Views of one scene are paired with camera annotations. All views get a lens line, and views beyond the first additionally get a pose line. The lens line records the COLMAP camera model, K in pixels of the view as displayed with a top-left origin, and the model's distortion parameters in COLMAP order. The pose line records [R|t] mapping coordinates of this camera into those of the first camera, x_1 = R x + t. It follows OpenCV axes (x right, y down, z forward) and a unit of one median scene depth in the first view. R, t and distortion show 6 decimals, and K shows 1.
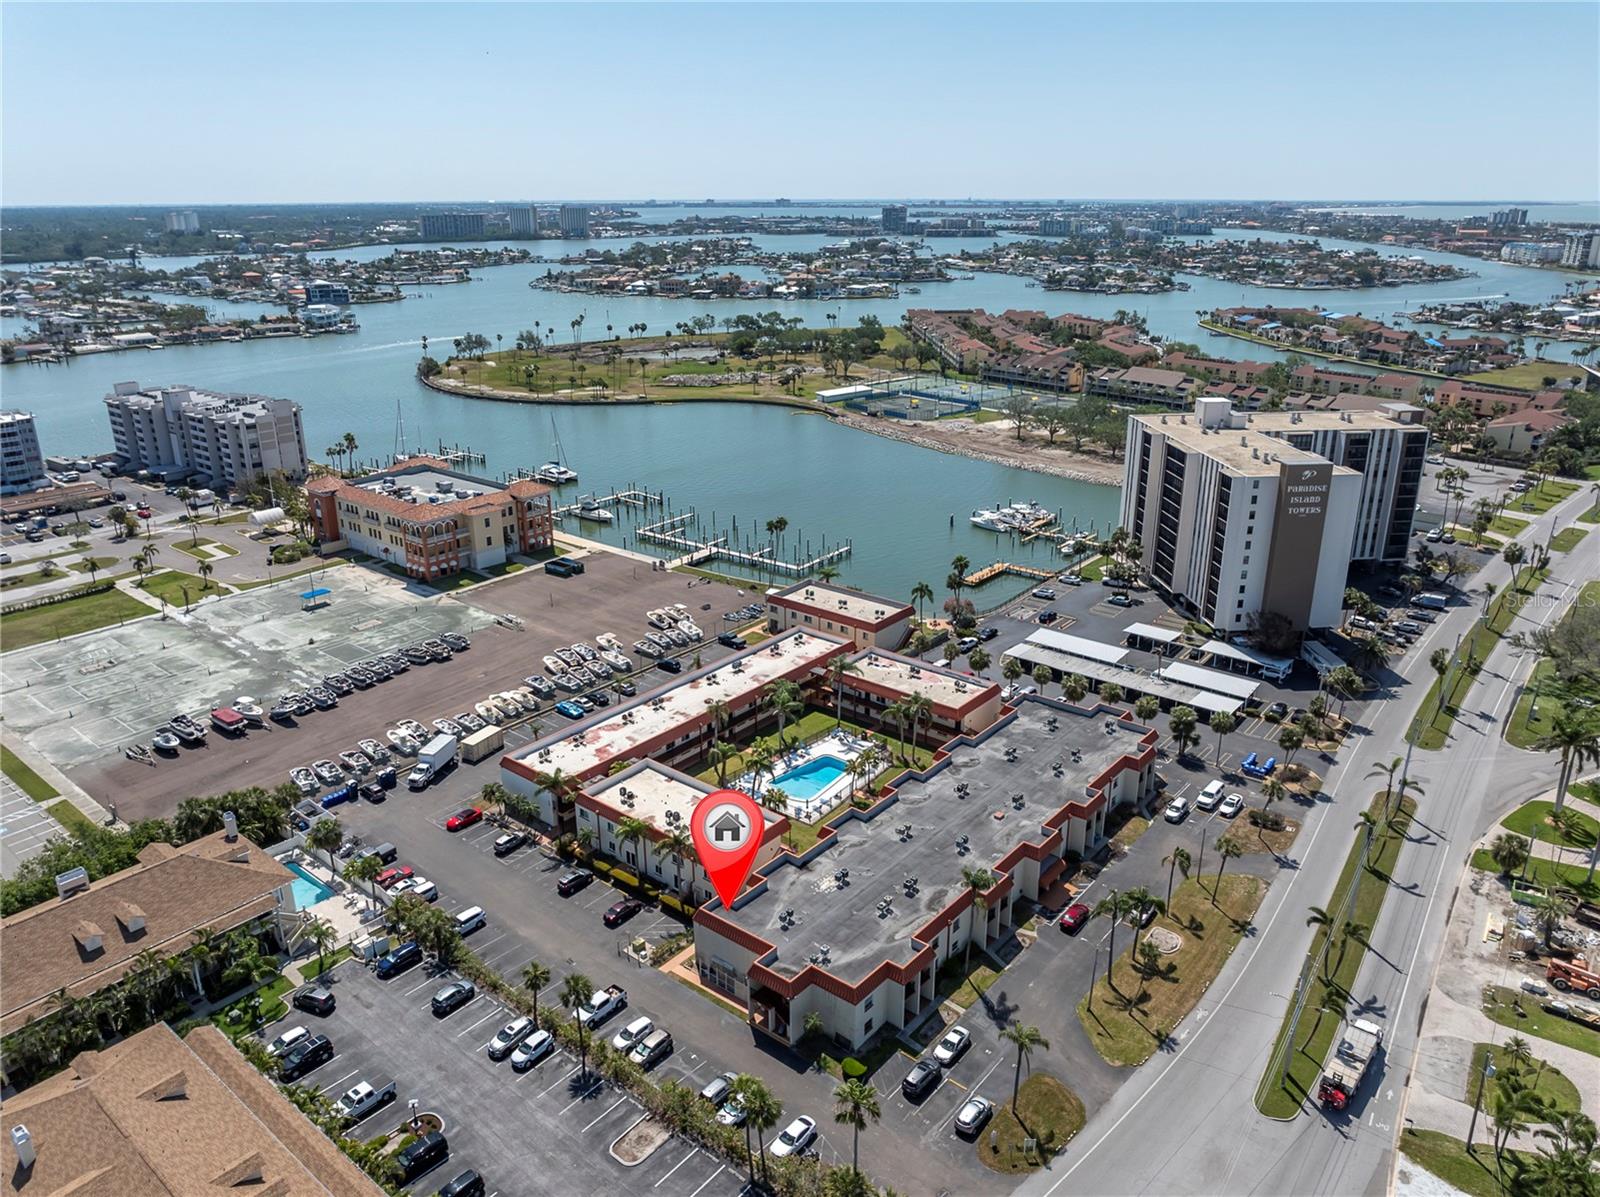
lens RADIAL K [[1133.0, 0, 812.7], [0, 1133.0, 594.9], [0, 0, 1]] dist [-0.022293, 0.008050]
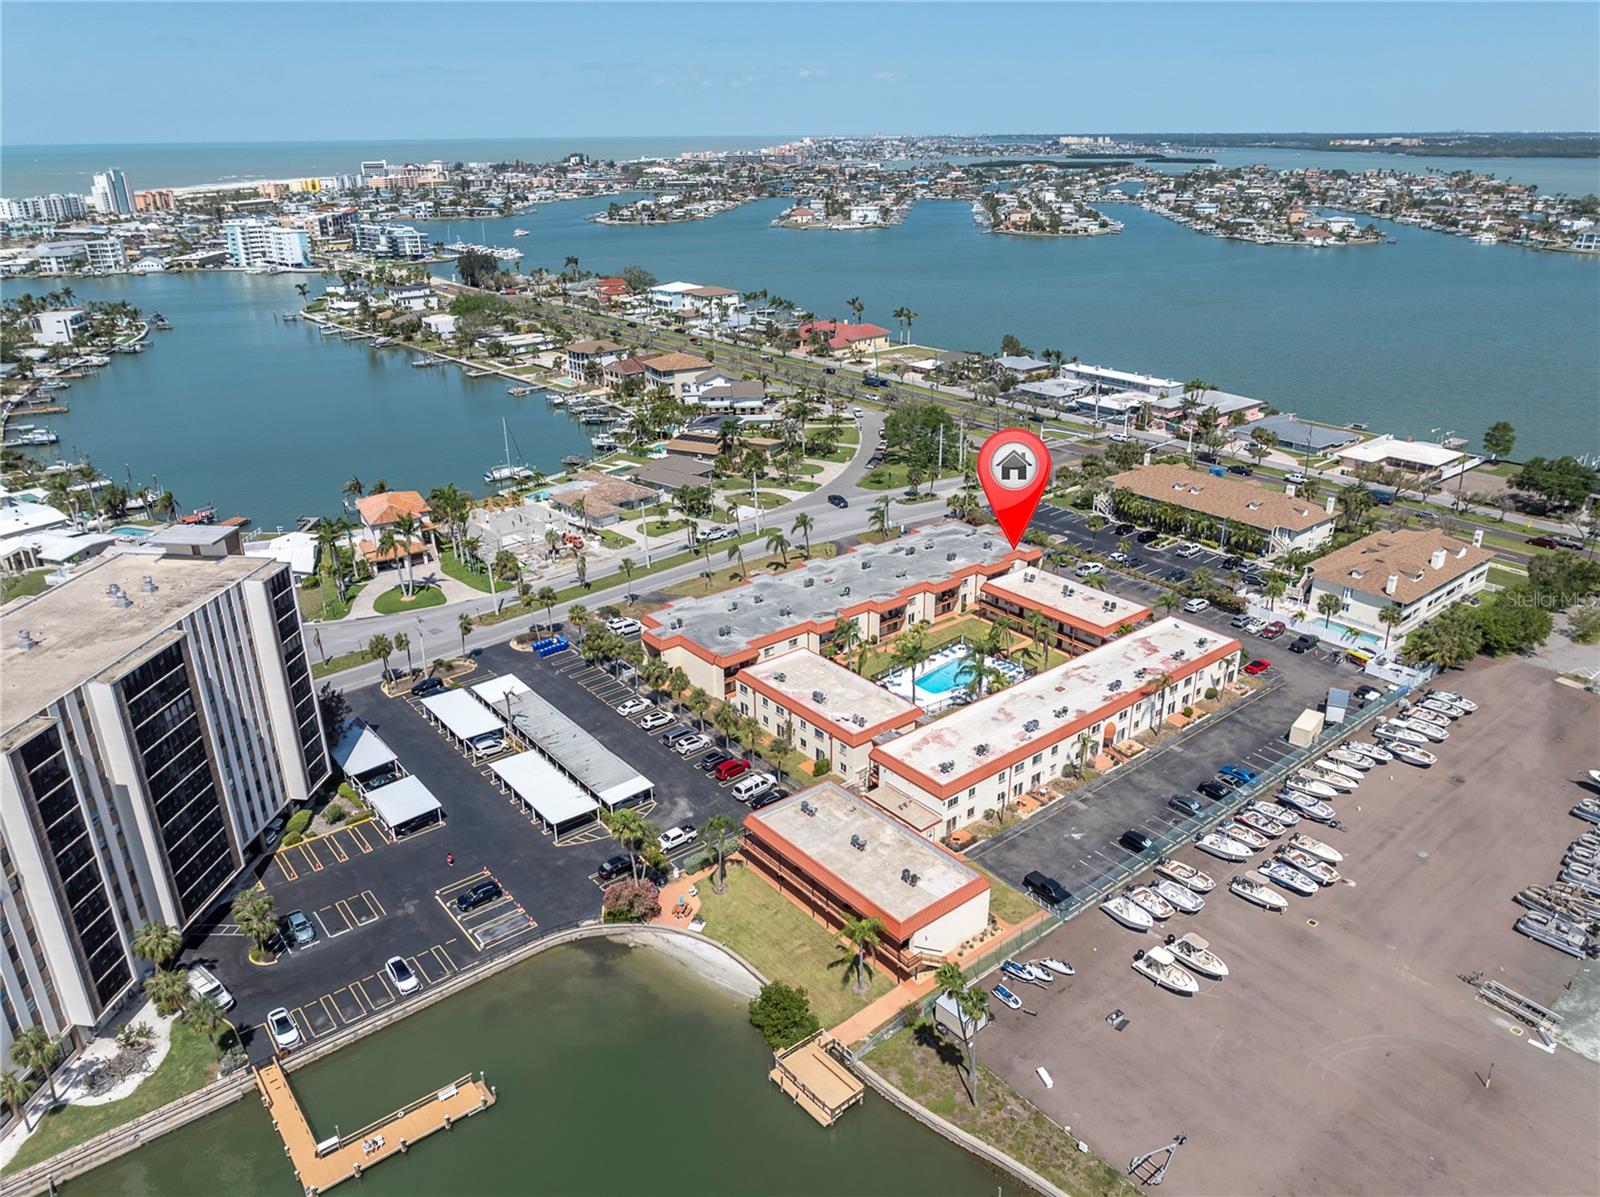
lens RADIAL K [[1105.4, 0, 788.4], [0, 1105.4, 598.8], [0, 0, 1]] dist [-0.015928, 0.003899]
pose [[-0.975765, -0.070751, 0.207066, -0.039663], [0.087609, 0.740817, 0.665969, -0.396052], [-0.200516, 0.667970, -0.716665, 1.138176]]
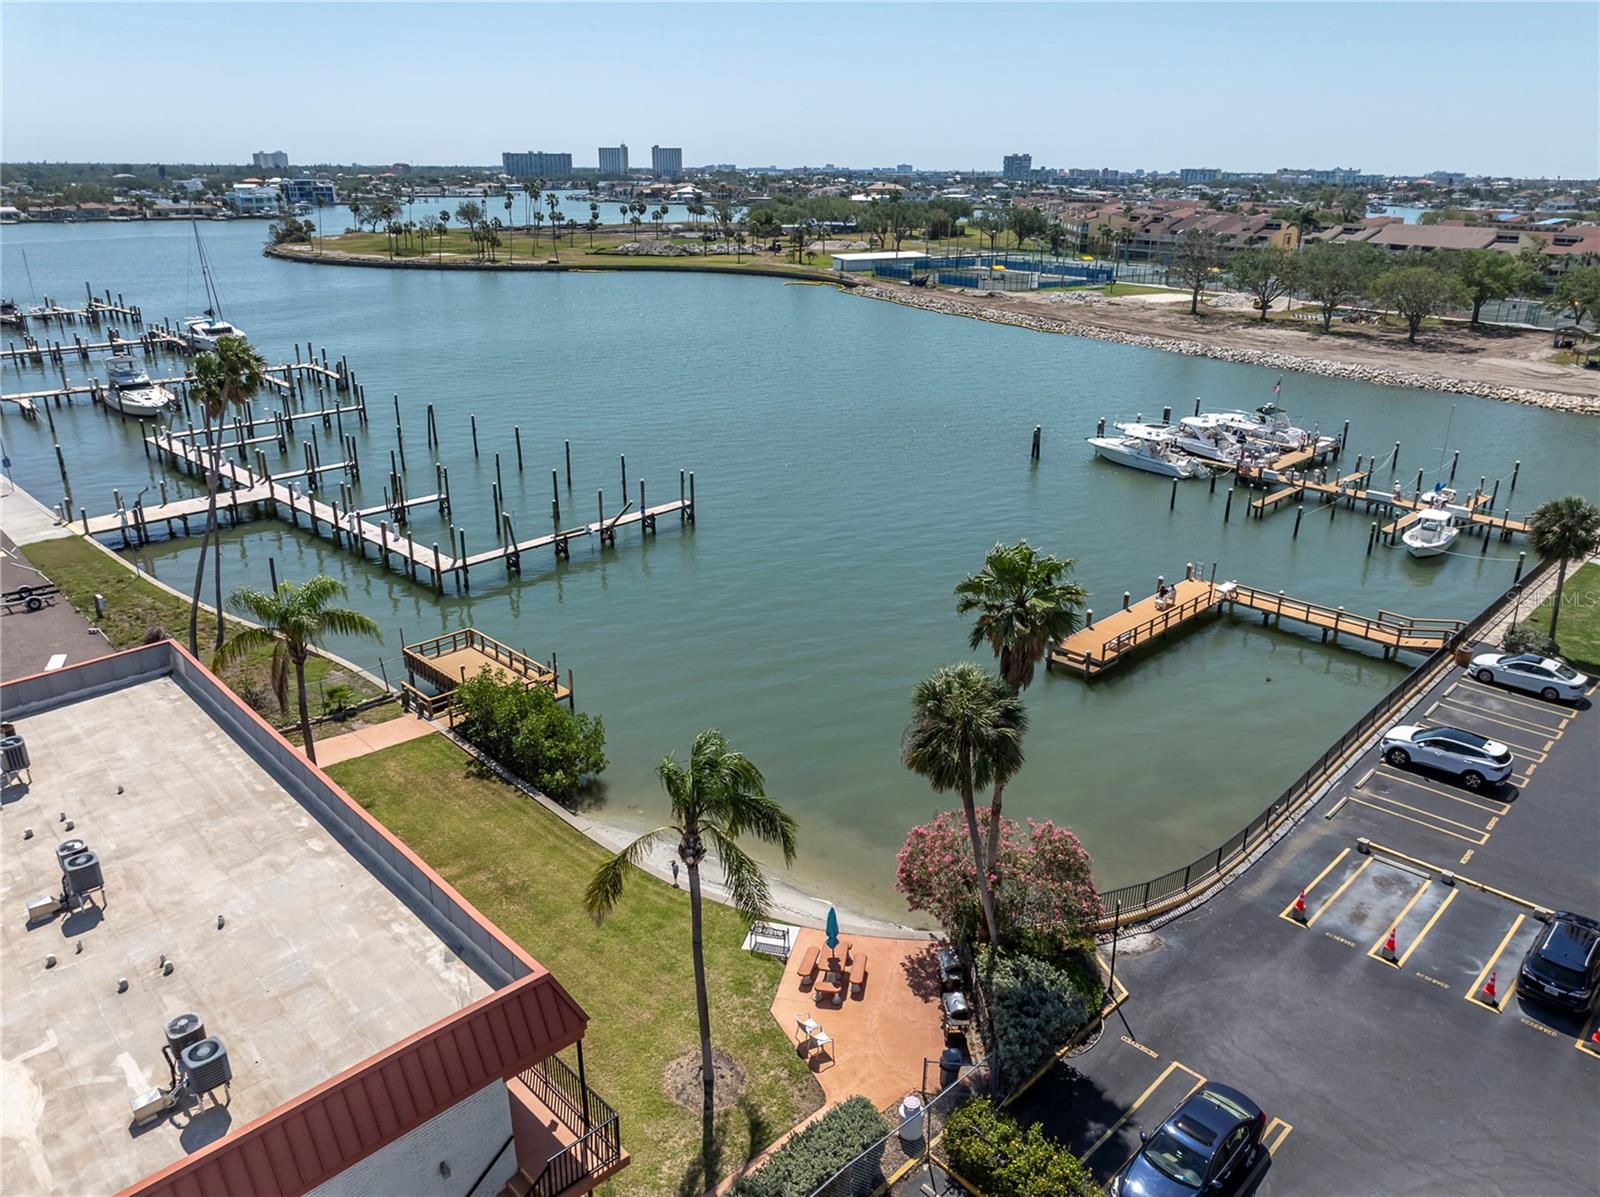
lens RADIAL K [[1105.4, 0, 788.4], [0, 1105.4, 598.8], [0, 0, 1]] dist [-0.015928, 0.003899]
pose [[0.991768, 0.049889, -0.117931, 0.104154], [-0.046626, 0.998454, 0.030272, -0.027708], [0.119259, -0.024524, 0.992560, 0.755264]]
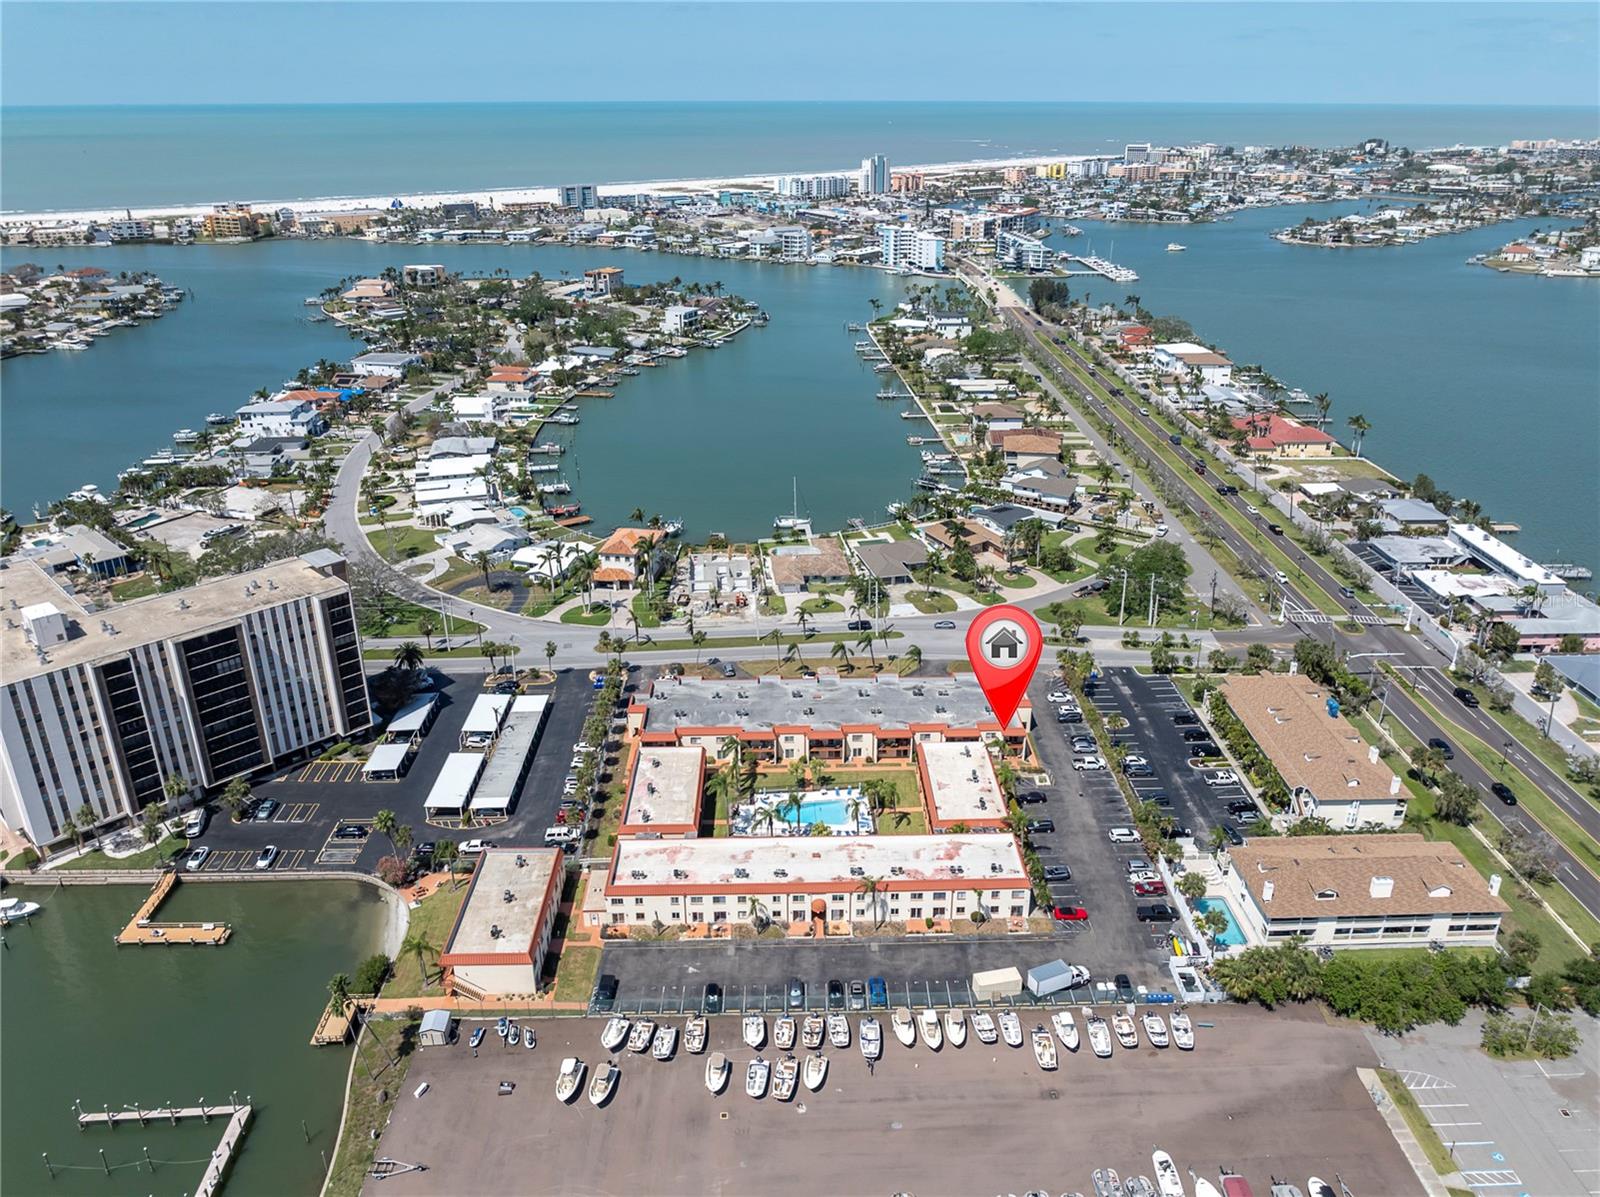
lens RADIAL K [[1133.0, 0, 812.7], [0, 1133.0, 594.9], [0, 0, 1]] dist [-0.022293, 0.008050]
pose [[-0.645969, -0.300122, 0.701890, -0.516288], [0.259456, 0.778412, 0.571627, -0.472189], [-0.717918, 0.551363, -0.424962, 0.913209]]
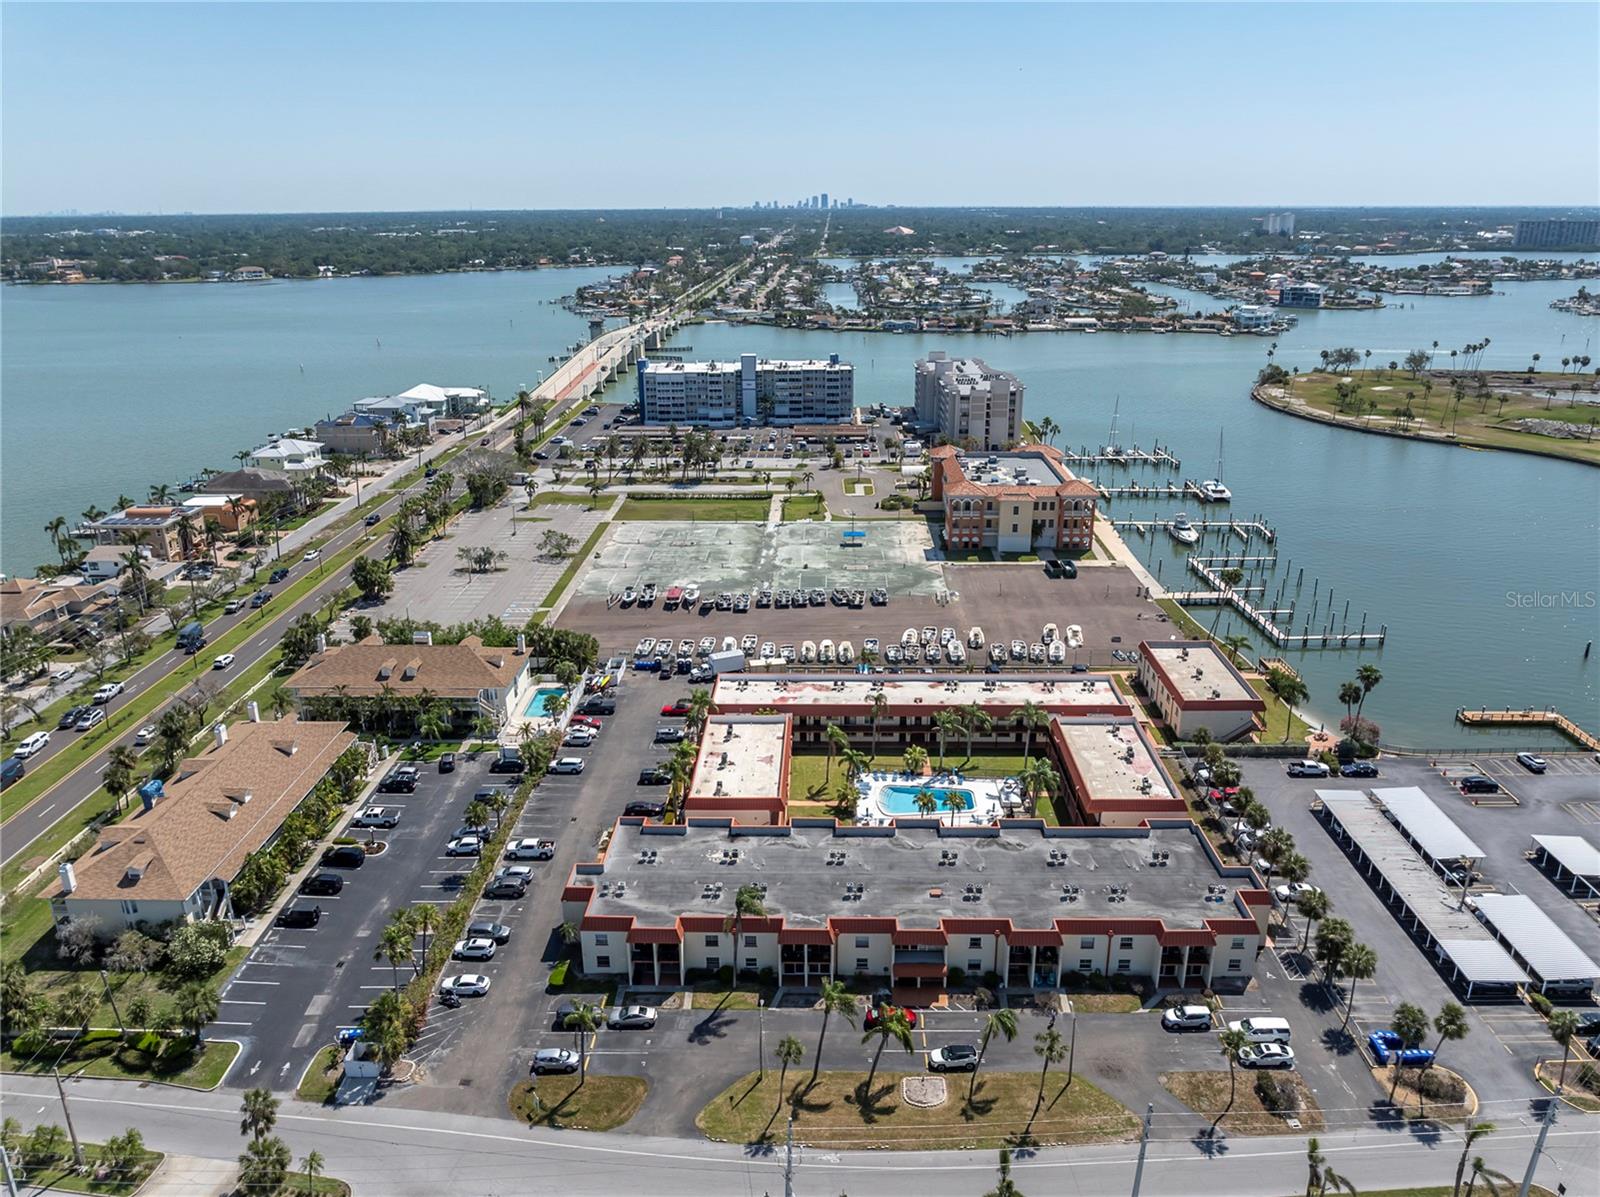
lens RADIAL K [[1133.0, 0, 812.7], [0, 1133.0, 594.9], [0, 0, 1]] dist [-0.022293, 0.008050]
pose [[0.610881, 0.258556, -0.748314, 0.408059], [-0.259734, 0.958310, 0.119081, -0.064951], [0.747905, 0.121619, 0.652569, 0.176709]]
